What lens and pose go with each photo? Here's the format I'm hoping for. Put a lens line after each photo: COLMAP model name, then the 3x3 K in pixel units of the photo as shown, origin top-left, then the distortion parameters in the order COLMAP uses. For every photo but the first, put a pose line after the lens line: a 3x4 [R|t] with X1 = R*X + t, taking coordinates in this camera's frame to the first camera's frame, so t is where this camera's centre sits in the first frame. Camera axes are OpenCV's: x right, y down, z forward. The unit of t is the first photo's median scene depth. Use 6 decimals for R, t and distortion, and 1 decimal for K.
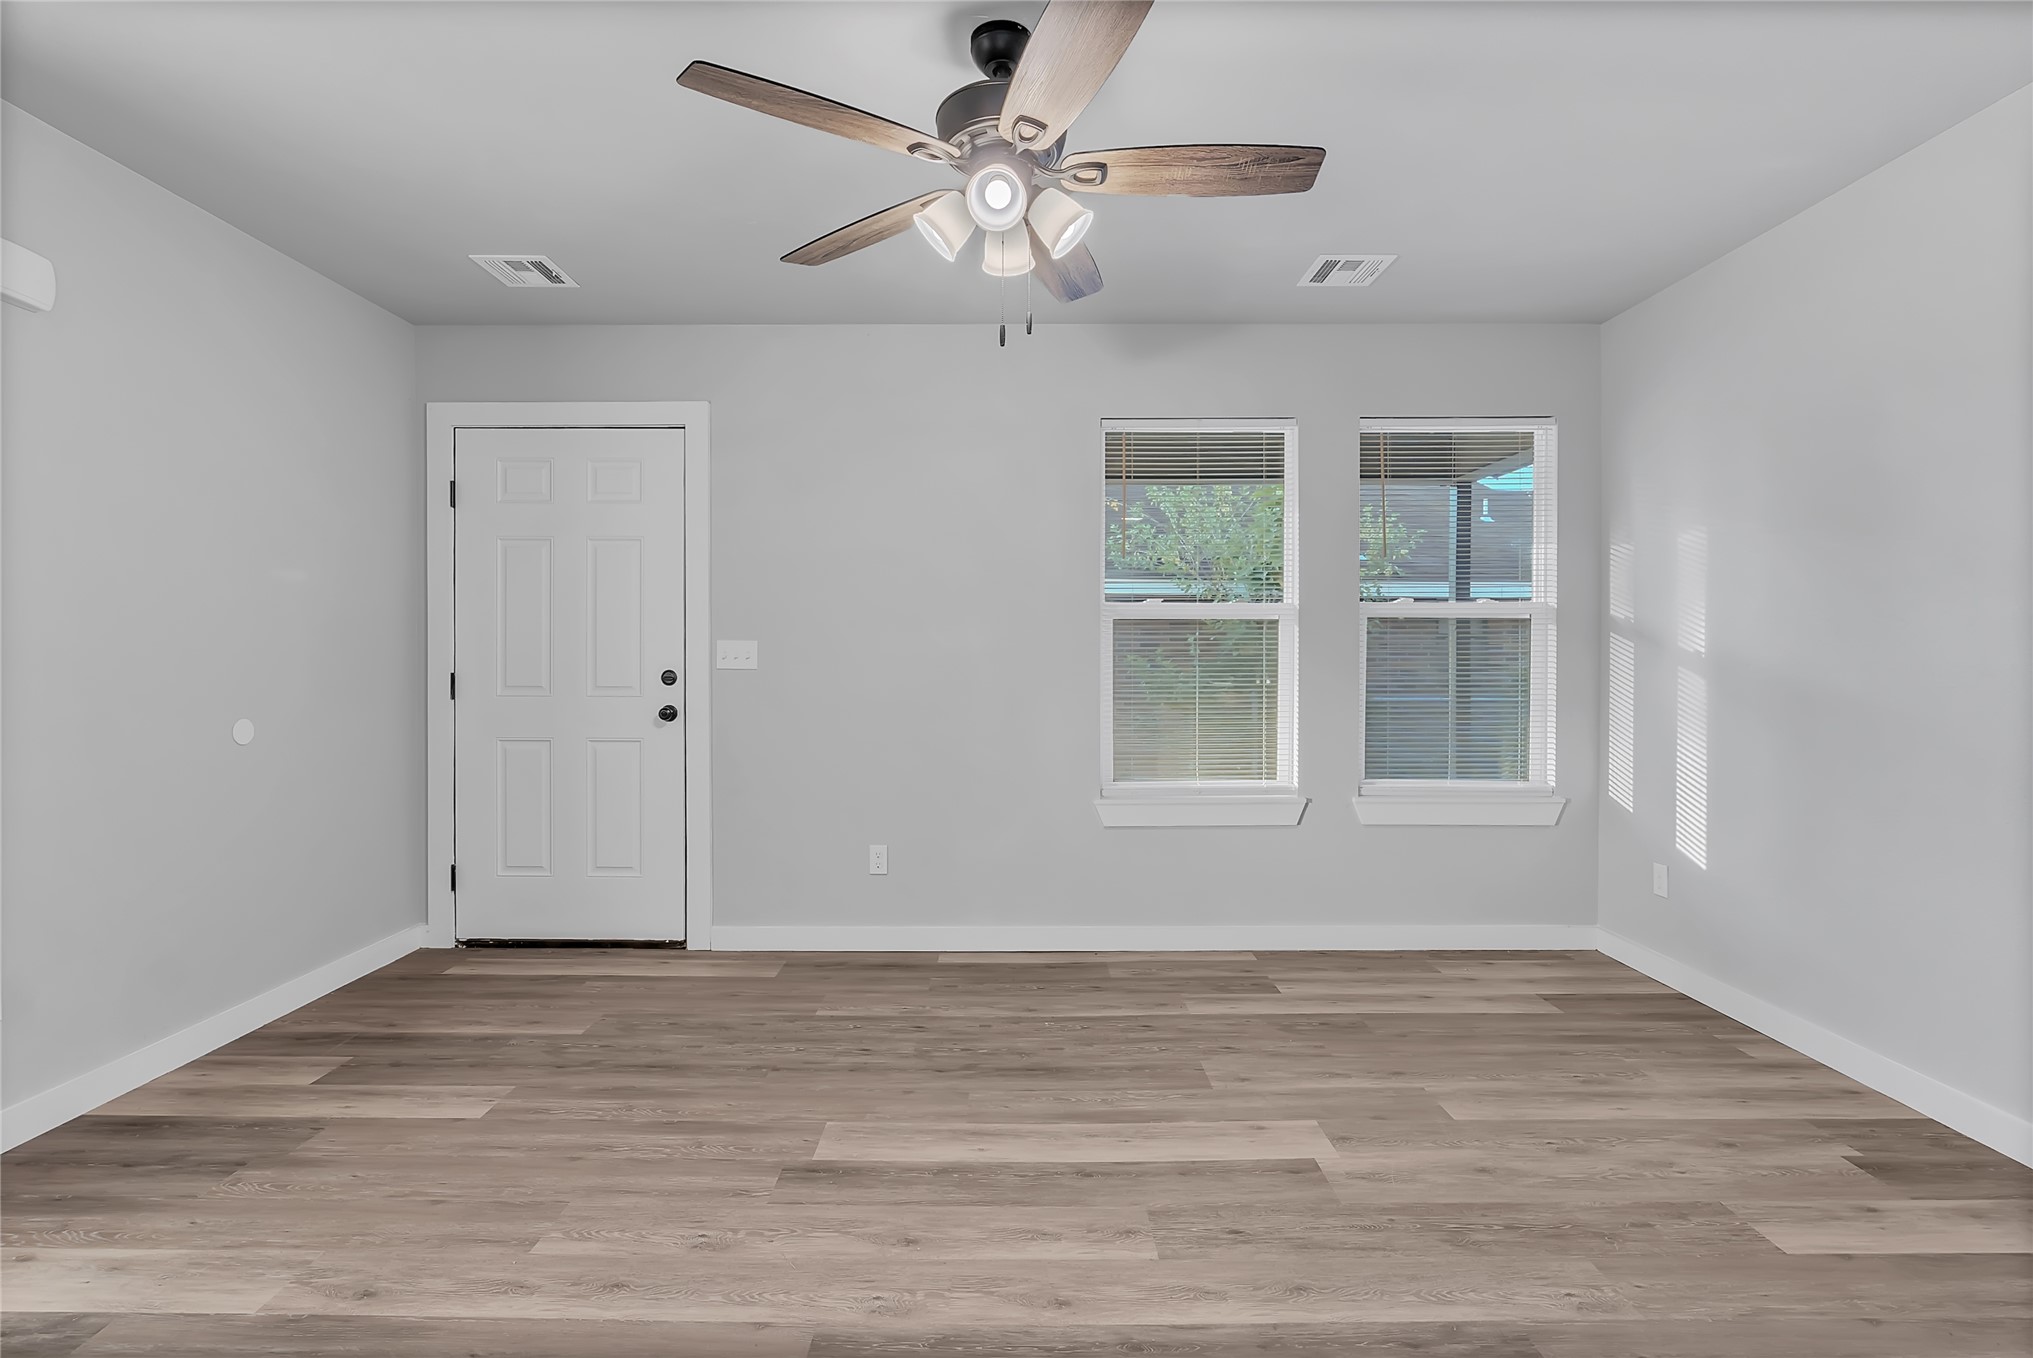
lens RADIAL K [[947.5, 0, 1006.0], [0, 947.5, 668.5], [0, 0, 1]] dist [-0.012059, 0.001940]
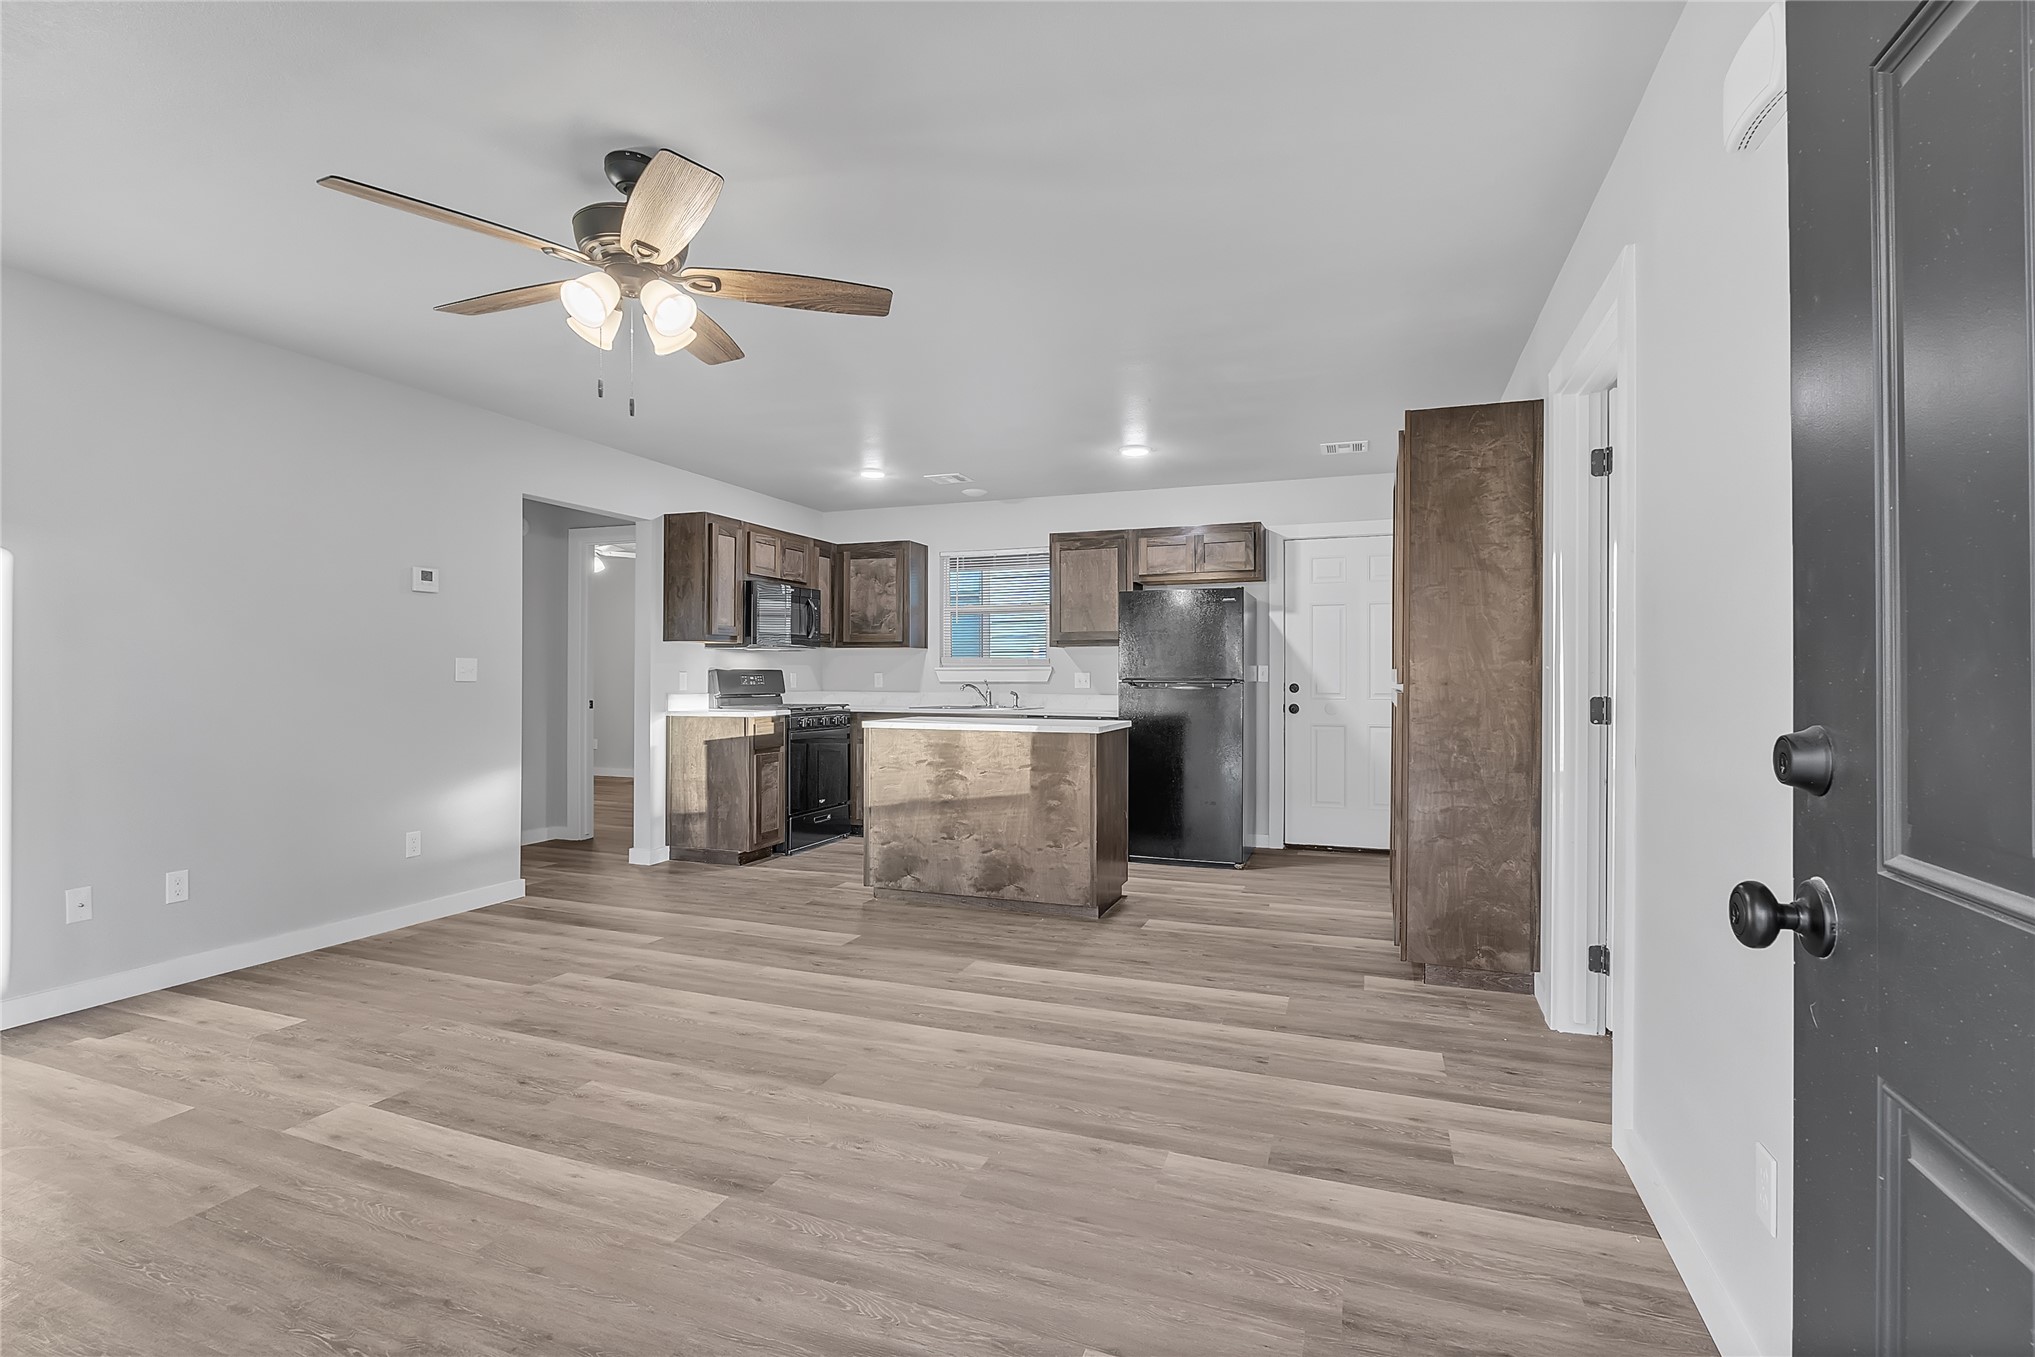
lens RADIAL K [[948.4, 0, 1016.7], [0, 948.4, 673.2], [0, 0, 1]] dist [-0.012059, 0.001940]
pose [[-0.937609, -0.001527, 0.347688, -0.579090], [0.001286, 0.999968, 0.007858, -0.012326], [-0.347689, 0.007815, -0.937577, 1.279260]]
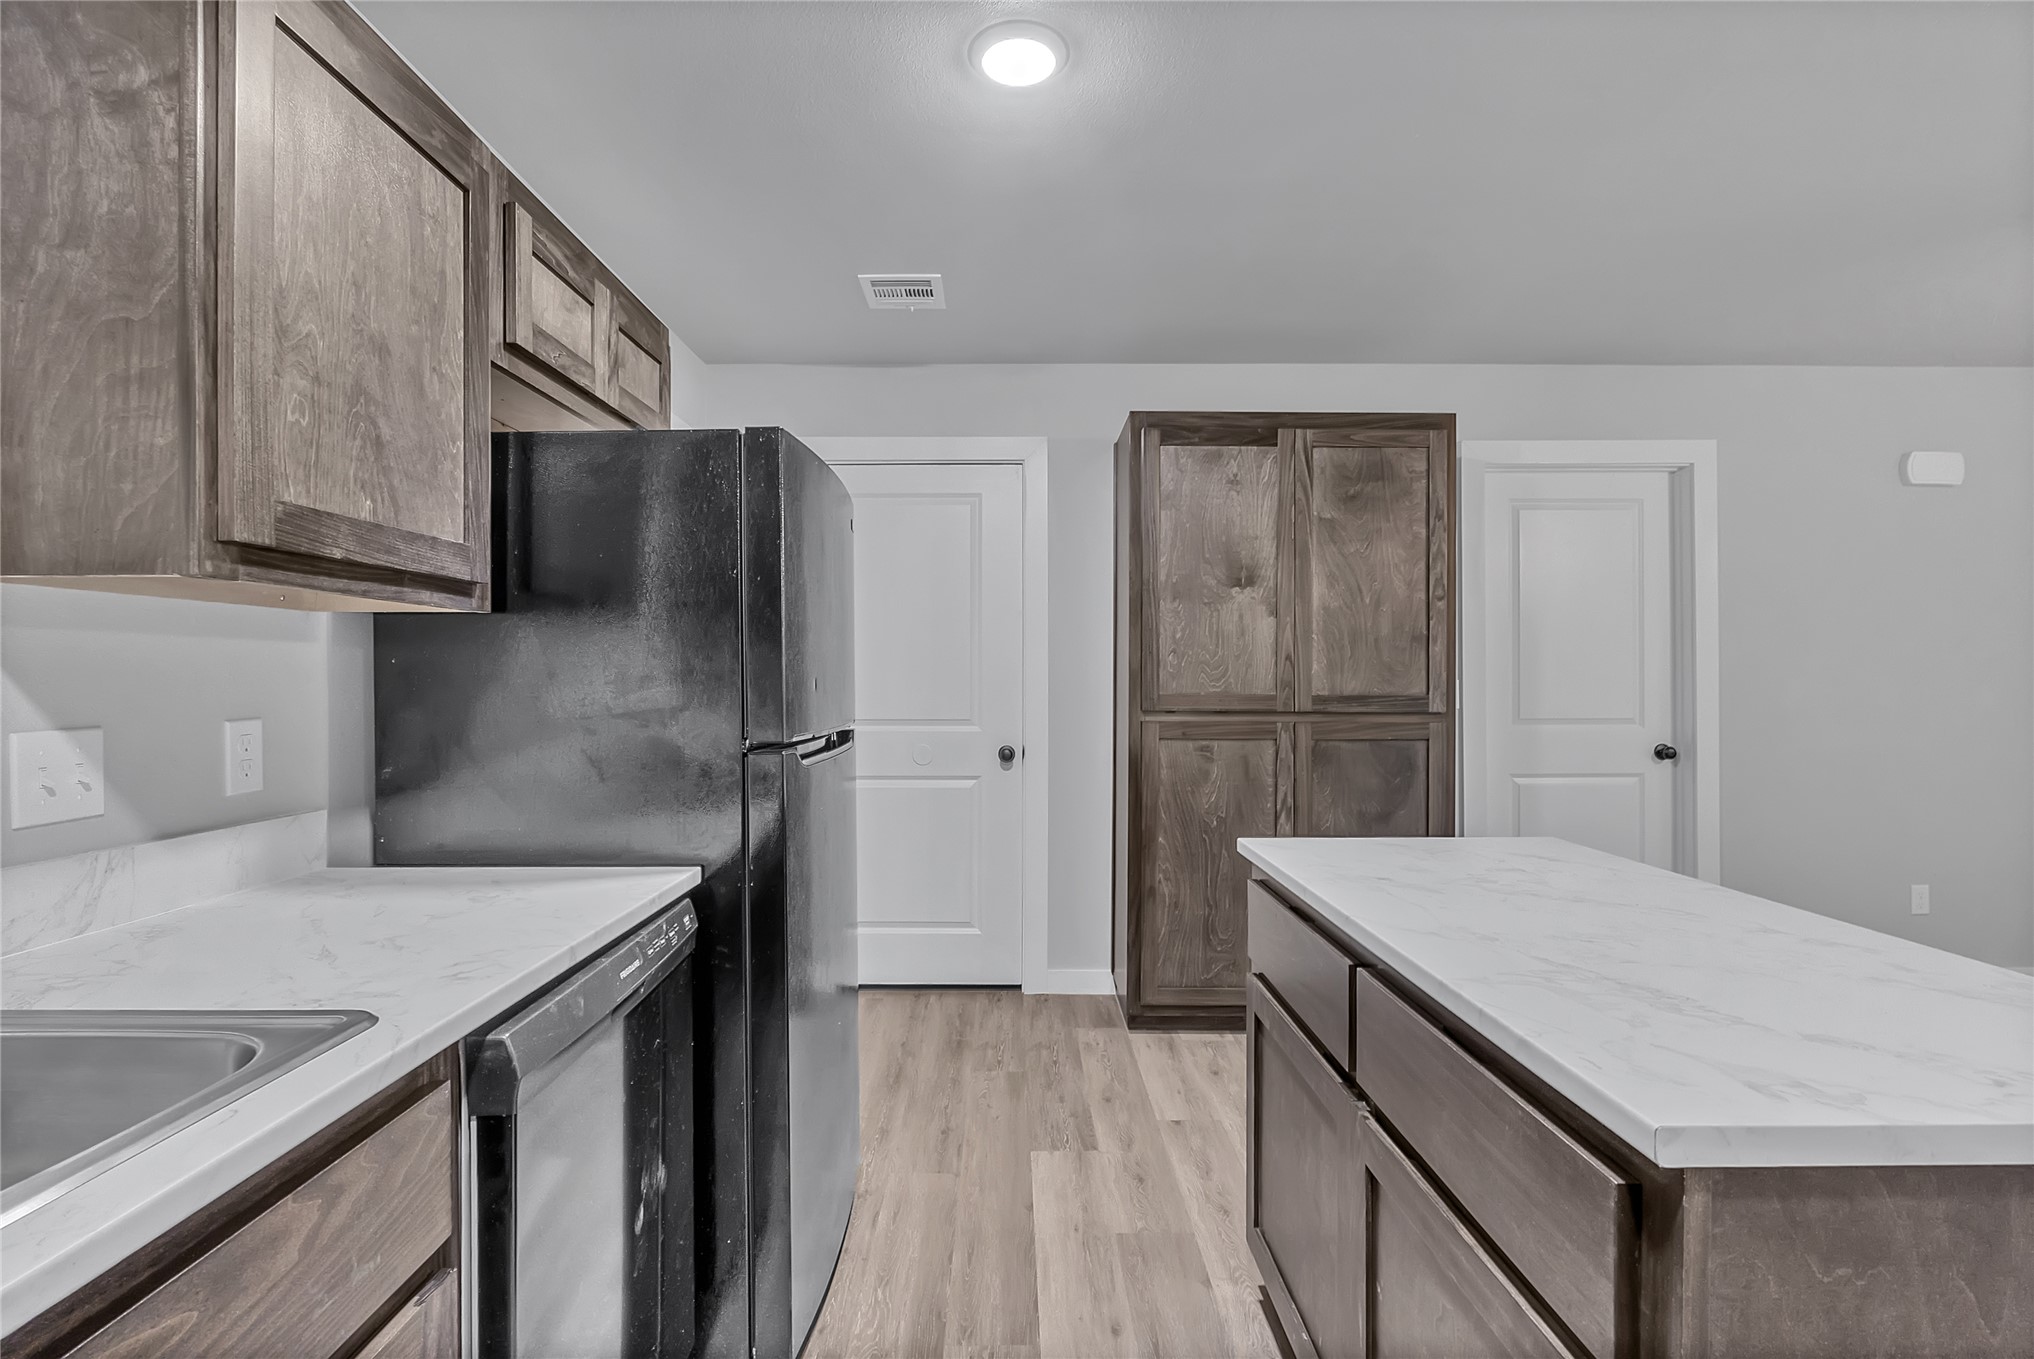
lens RADIAL K [[948.0, 0, 1009.8], [0, 948.0, 676.6], [0, 0, 1]] dist [-0.012059, 0.001940]
pose [[0.005504, -0.000706, -0.999985, 0.430742], [-0.012182, 0.999926, -0.000773, -0.021975], [0.999911, 0.012186, 0.005495, -0.473263]]
